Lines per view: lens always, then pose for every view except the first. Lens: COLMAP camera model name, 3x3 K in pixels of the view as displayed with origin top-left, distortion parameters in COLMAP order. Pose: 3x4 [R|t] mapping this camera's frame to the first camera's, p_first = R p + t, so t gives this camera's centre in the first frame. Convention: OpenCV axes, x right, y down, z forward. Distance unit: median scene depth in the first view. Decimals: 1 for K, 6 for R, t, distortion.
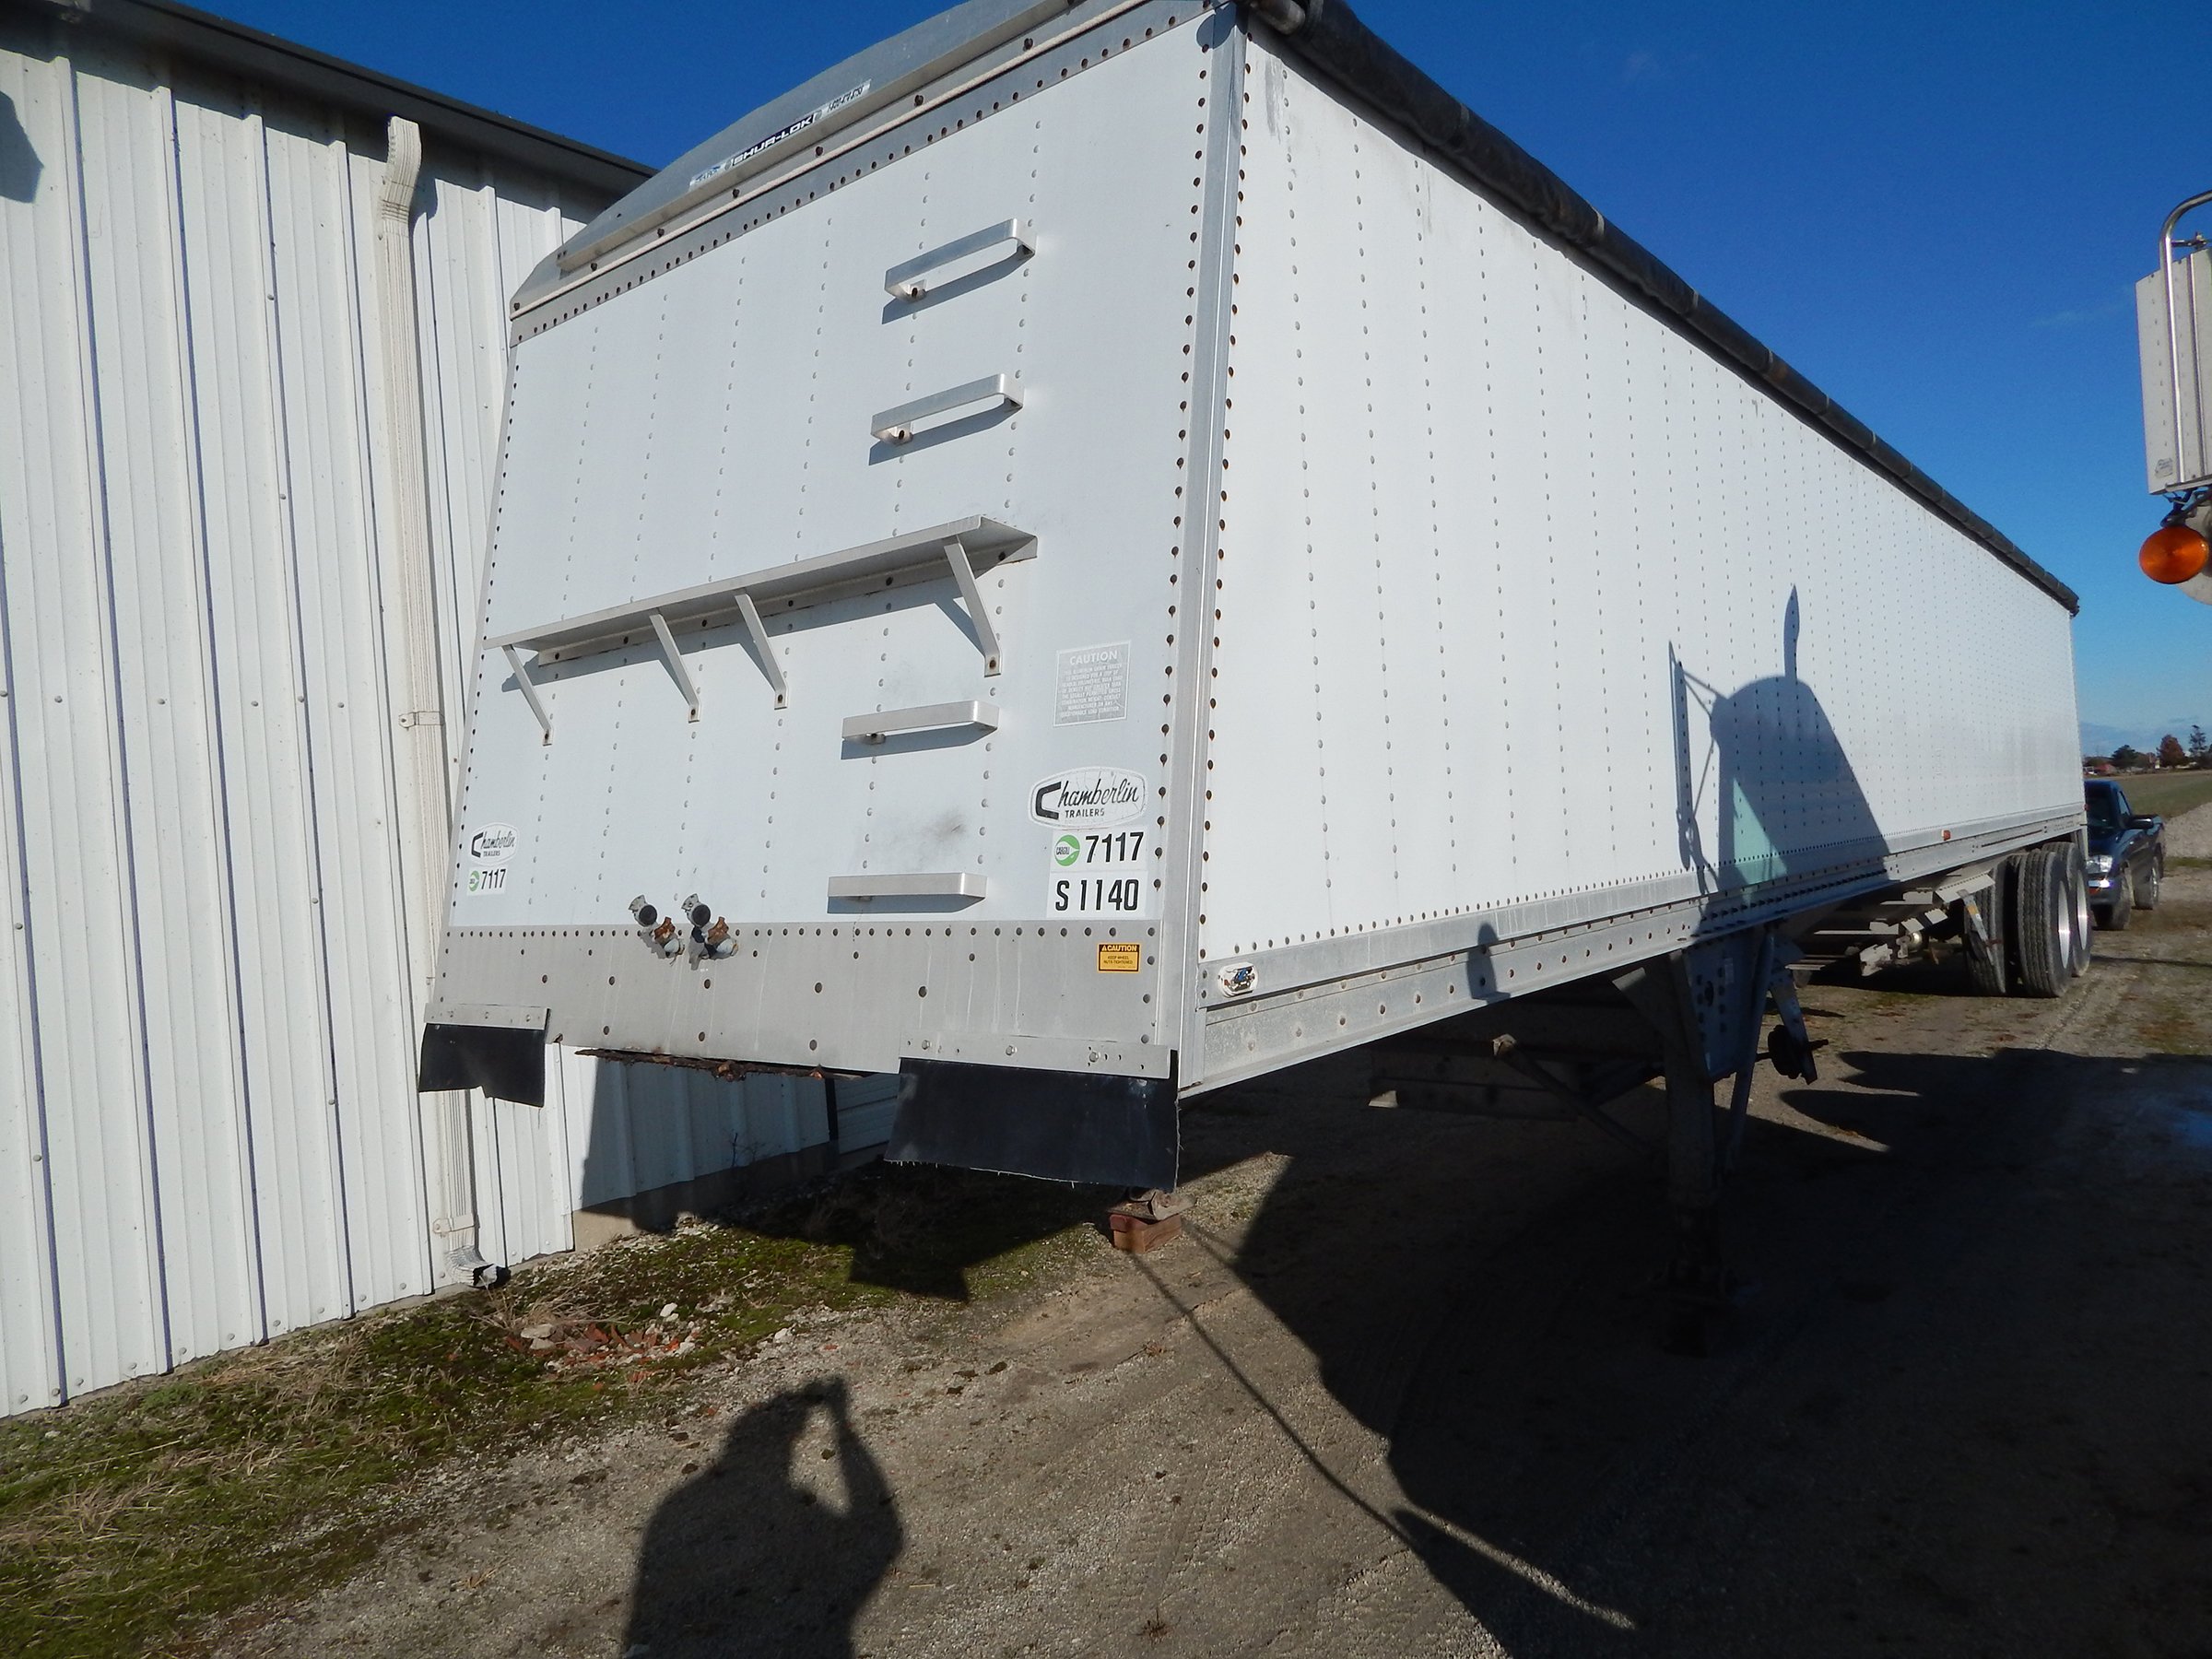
lens RADIAL K [[1456.8, 0, 1104.8], [0, 1456.8, 835.3], [0, 0, 1]] dist [-0.006017, 0.000687]
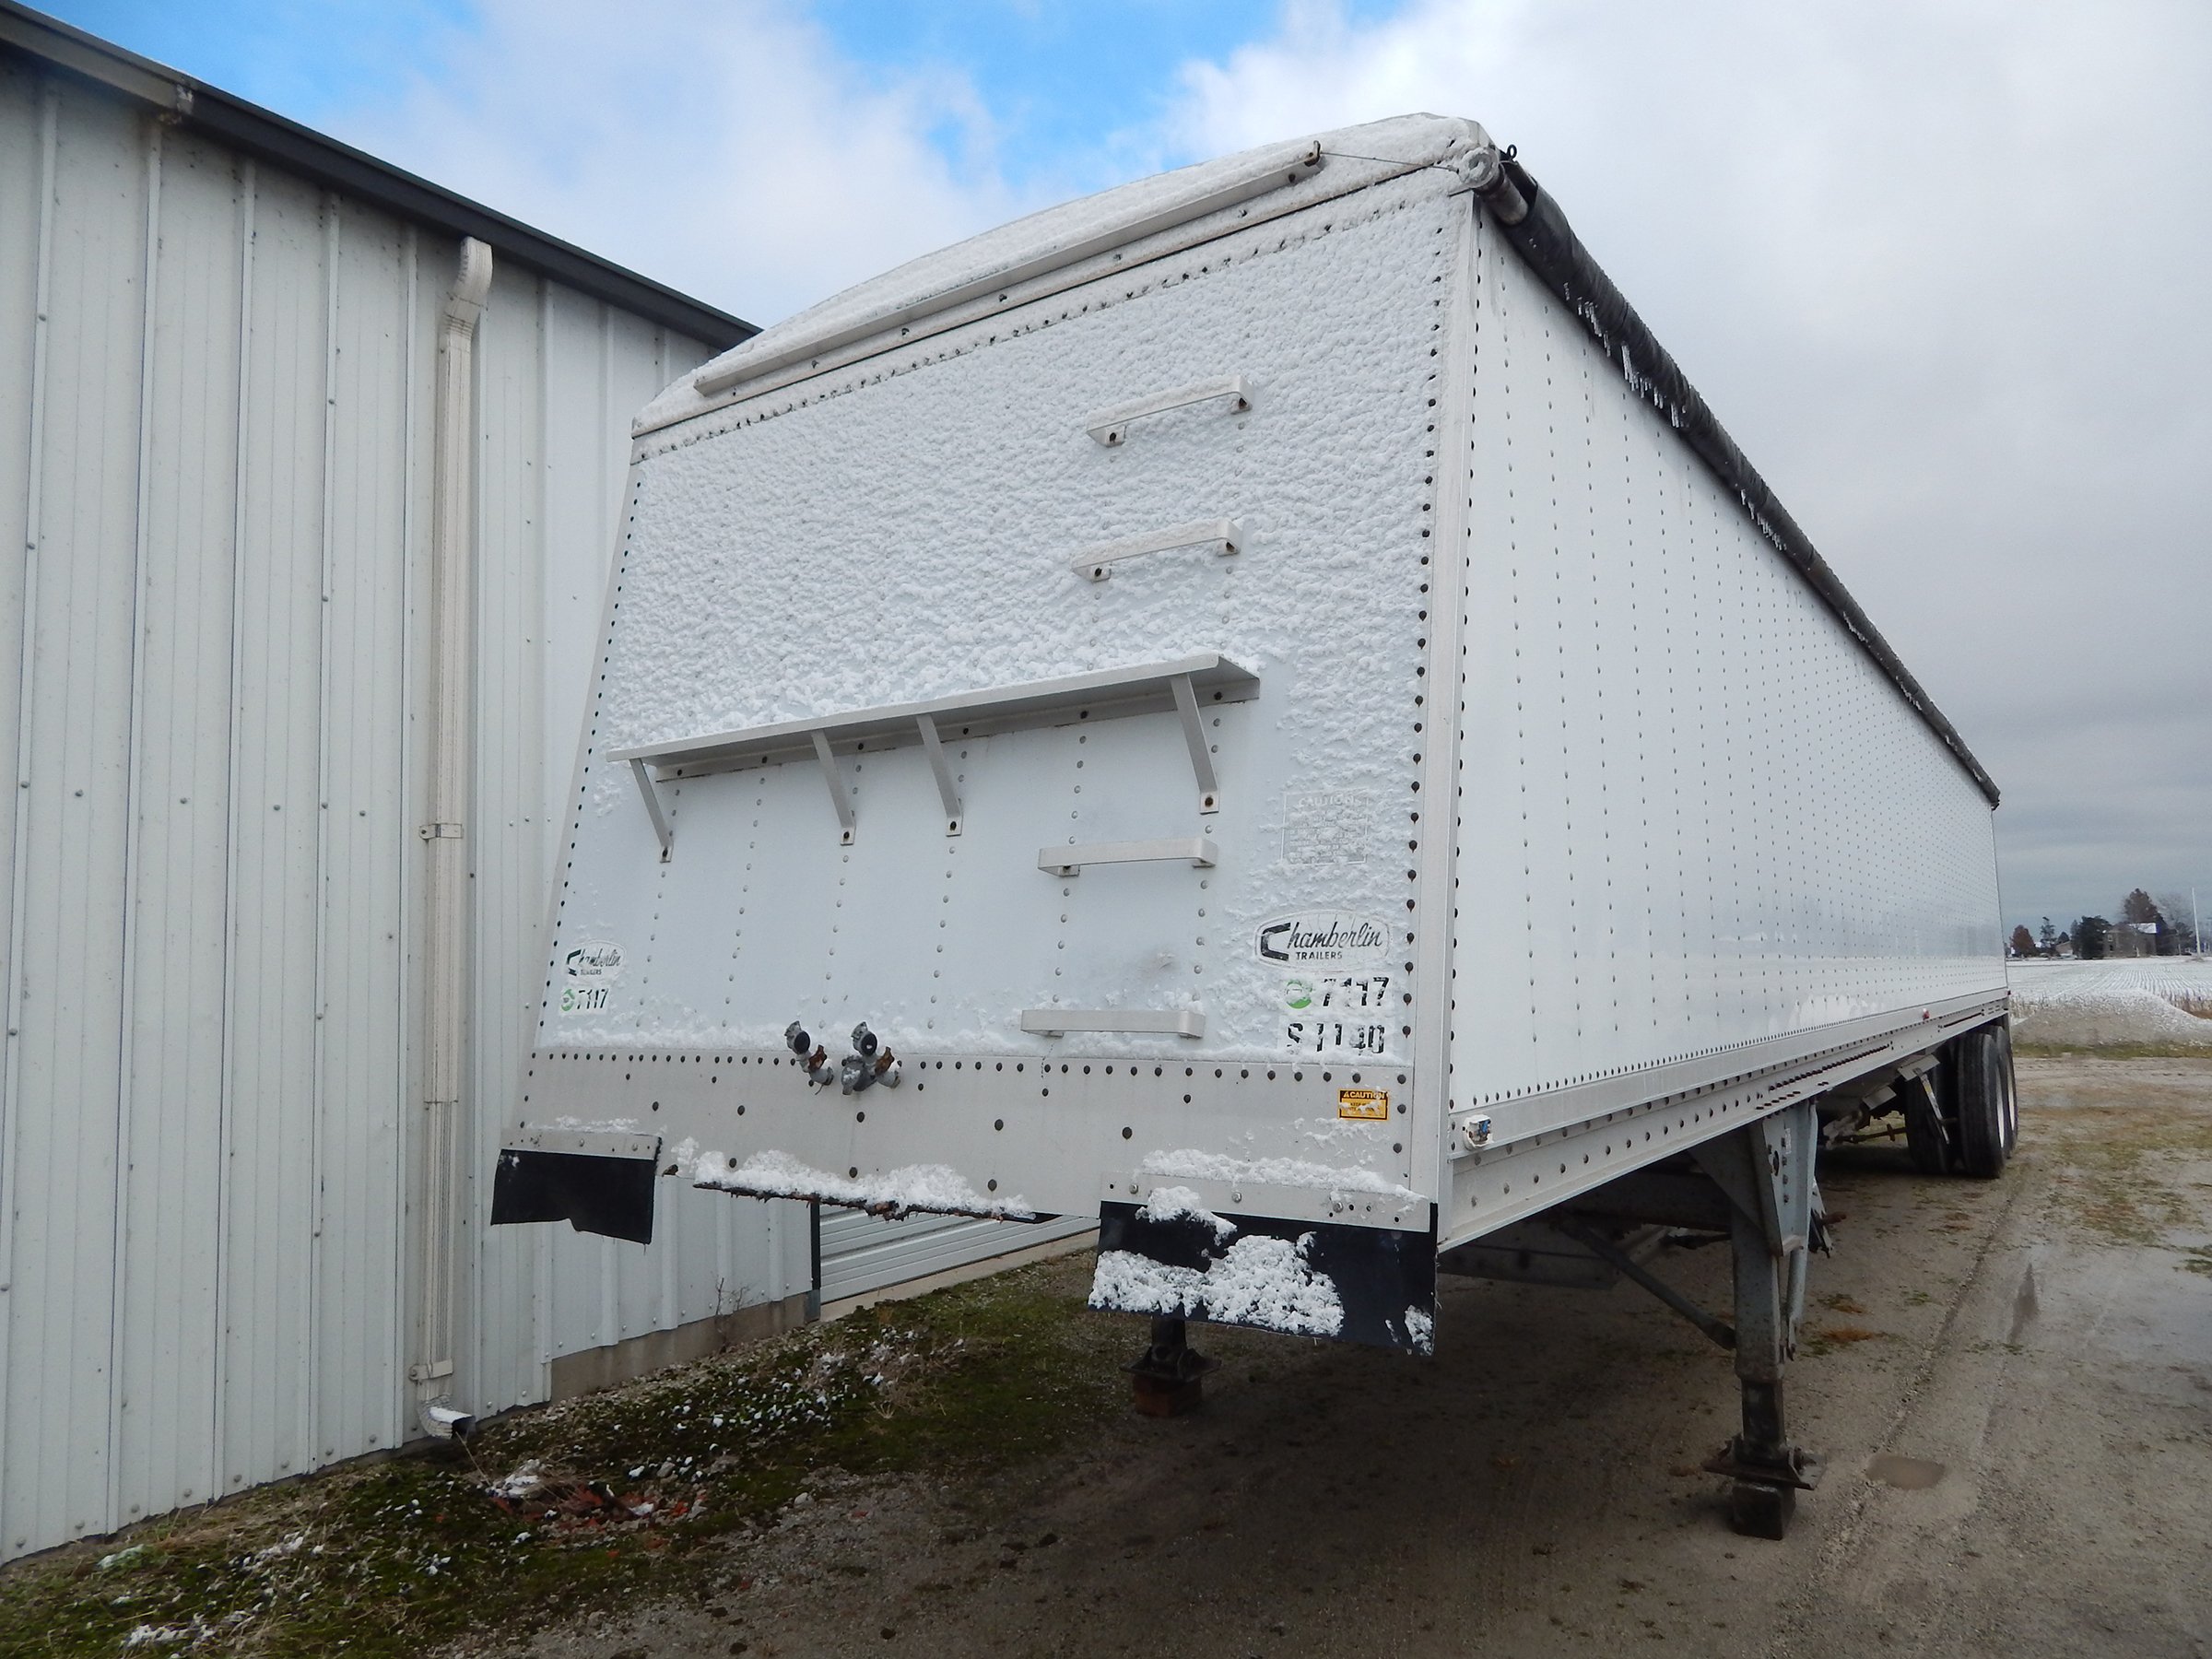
lens RADIAL K [[1456.8, 0, 1104.5], [0, 1456.8, 829.1], [0, 0, 1]] dist [-0.006017, 0.000687]
pose [[0.996467, 0.048280, 0.068726, -0.132272], [-0.040754, 0.993426, -0.106972, 0.006392], [-0.073438, 0.103793, 0.991884, 0.010733]]
